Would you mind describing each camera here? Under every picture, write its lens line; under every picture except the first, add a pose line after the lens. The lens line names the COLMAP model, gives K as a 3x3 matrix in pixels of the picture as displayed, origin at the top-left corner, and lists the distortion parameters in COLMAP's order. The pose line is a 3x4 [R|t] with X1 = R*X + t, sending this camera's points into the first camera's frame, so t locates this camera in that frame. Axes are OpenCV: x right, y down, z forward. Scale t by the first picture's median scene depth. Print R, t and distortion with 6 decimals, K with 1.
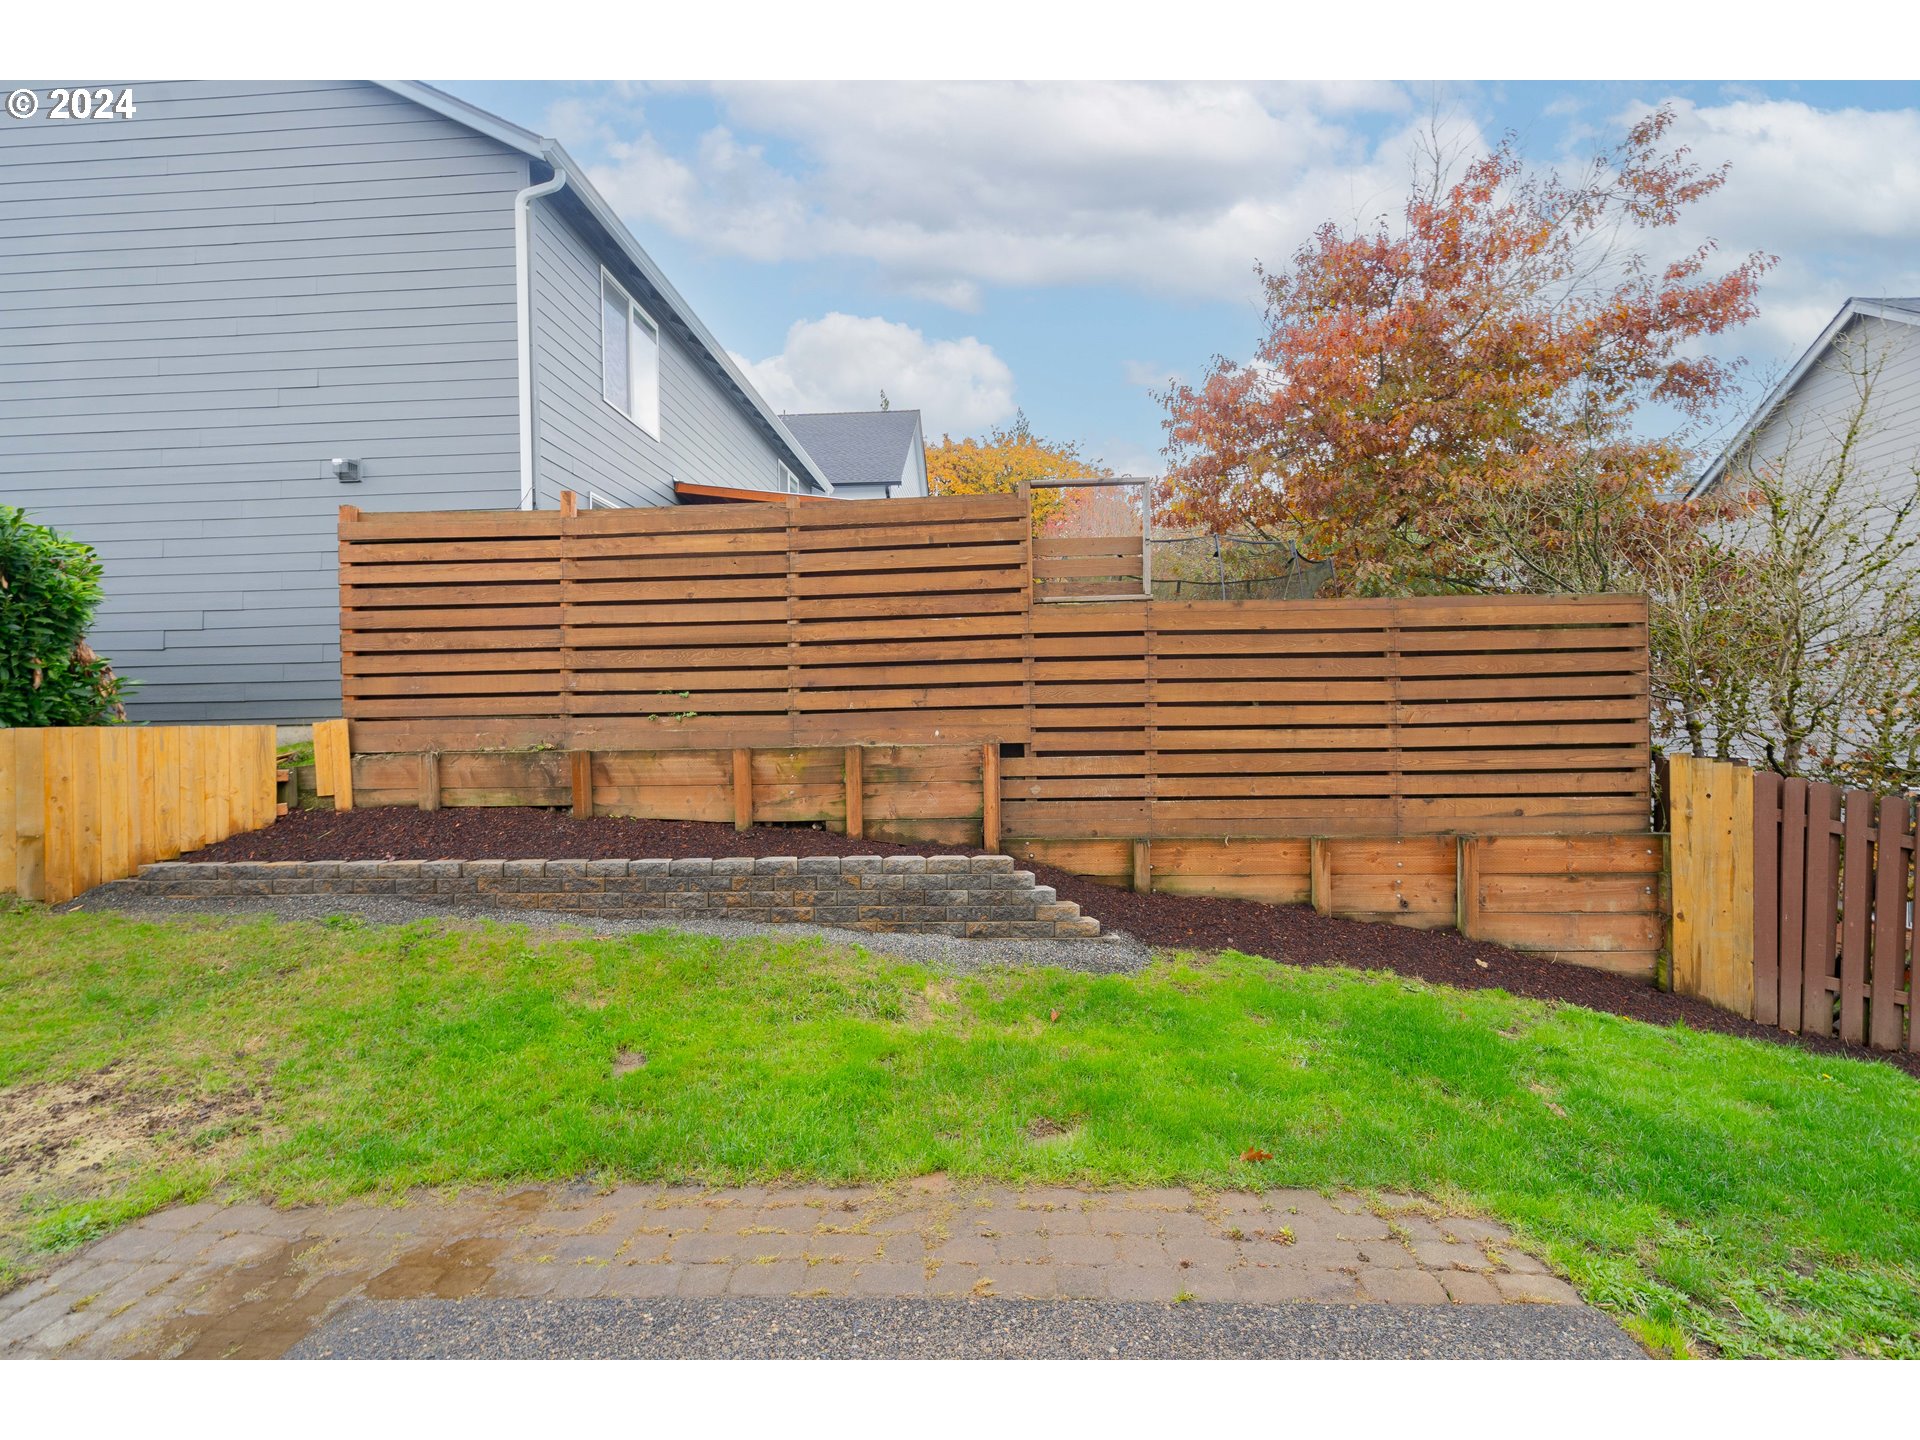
lens RADIAL K [[854.6, 0, 960.0], [0, 854.6, 720.0], [0, 0, 1]] dist [-0.004494, 0.000039]
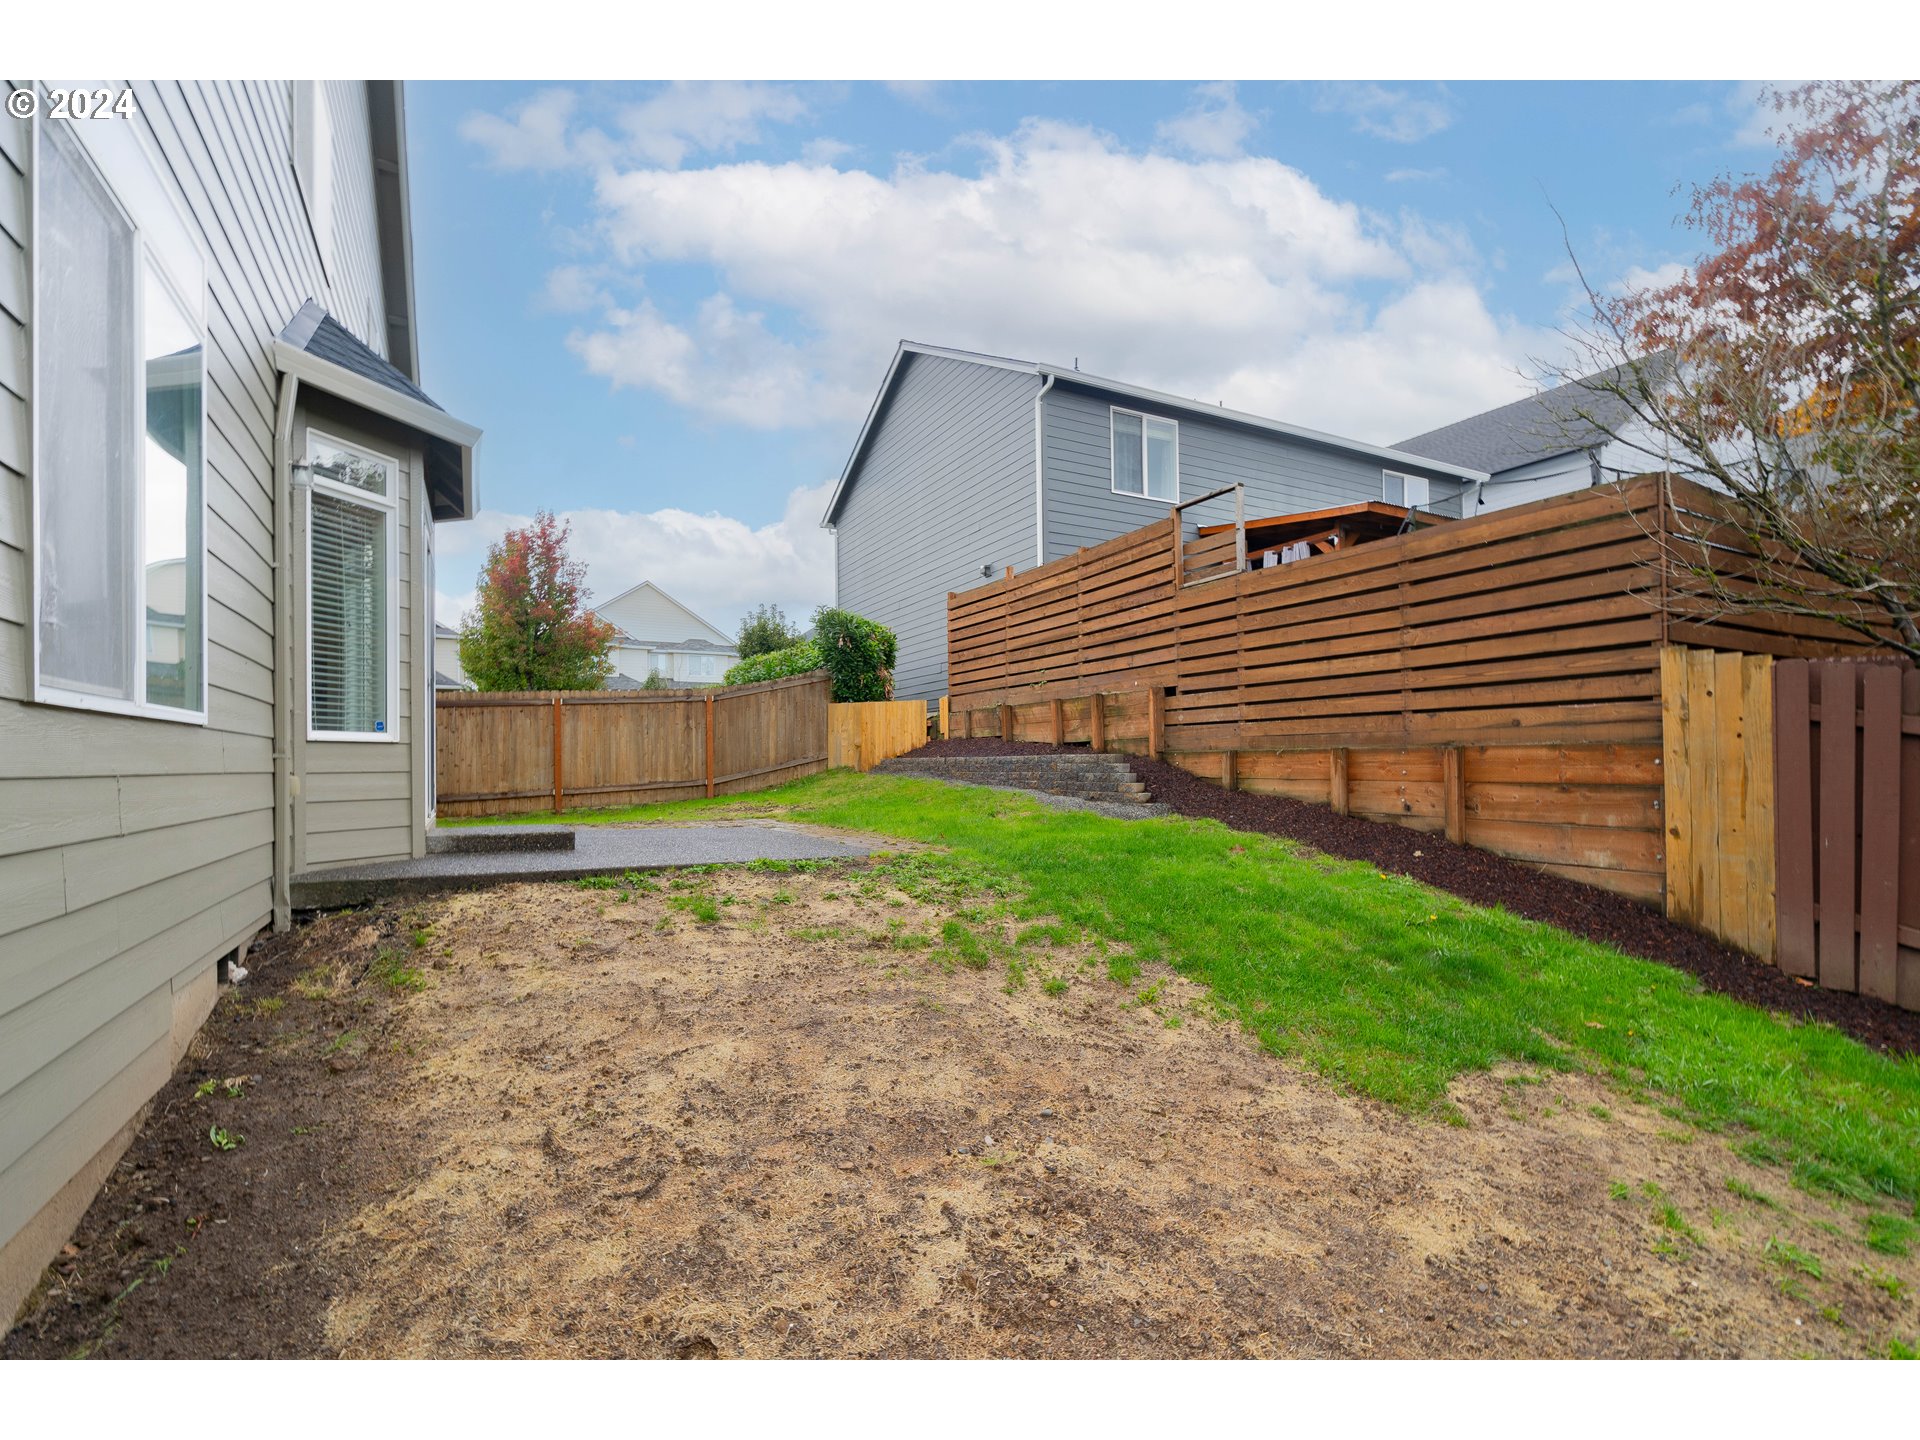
lens RADIAL K [[887.9, 0, 960.6], [0, 887.9, 725.8], [0, 0, 1]] dist [0.000387, 0.000212]
pose [[0.523427, -0.024565, -0.851716, 1.165682], [0.001516, 0.999610, -0.027899, 0.135770], [0.852069, 0.013312, 0.523260, -0.099322]]
